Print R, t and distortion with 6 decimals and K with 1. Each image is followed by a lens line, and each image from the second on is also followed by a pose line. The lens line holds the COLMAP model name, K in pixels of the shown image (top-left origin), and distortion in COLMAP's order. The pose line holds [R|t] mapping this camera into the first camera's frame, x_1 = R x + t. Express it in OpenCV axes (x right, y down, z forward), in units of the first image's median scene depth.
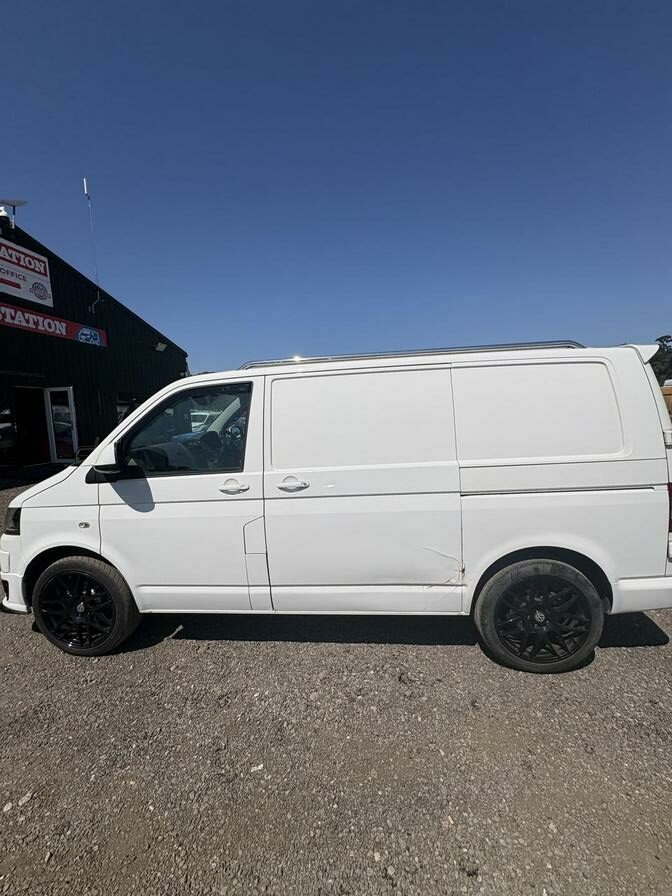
lens RADIAL K [[354.9, 0, 339.7], [0, 354.9, 446.4], [0, 0, 1]] dist [-0.001416, -0.000470]
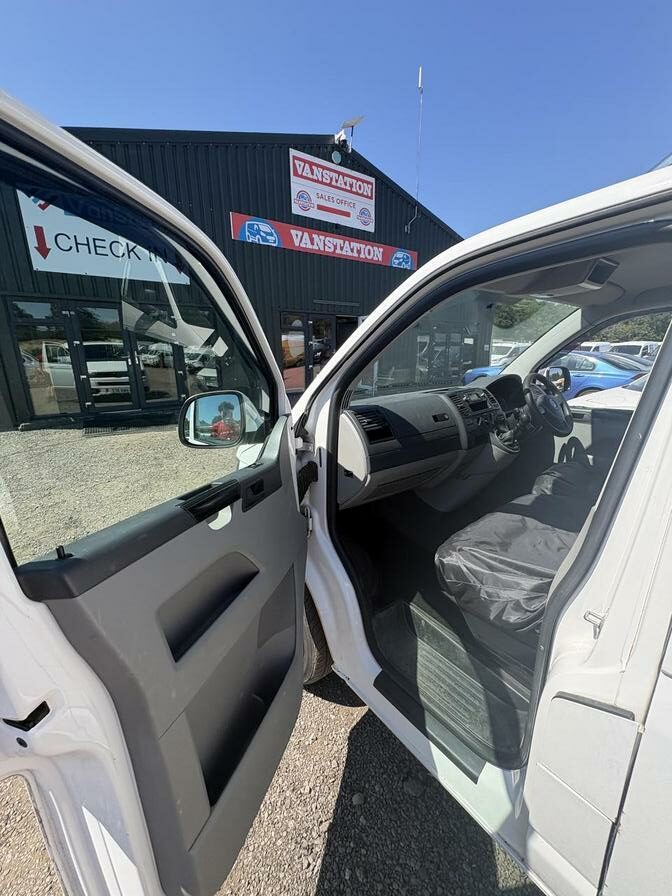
lens RADIAL K [[356.6, 0, 334.8], [0, 356.6, 444.7], [0, 0, 1]] dist [0.000332, 0.000311]
pose [[0.692508, 0.214270, -0.688855, -0.060874], [-0.087553, 0.972777, 0.214568, -0.013375], [0.716078, -0.088278, 0.692416, 0.172362]]
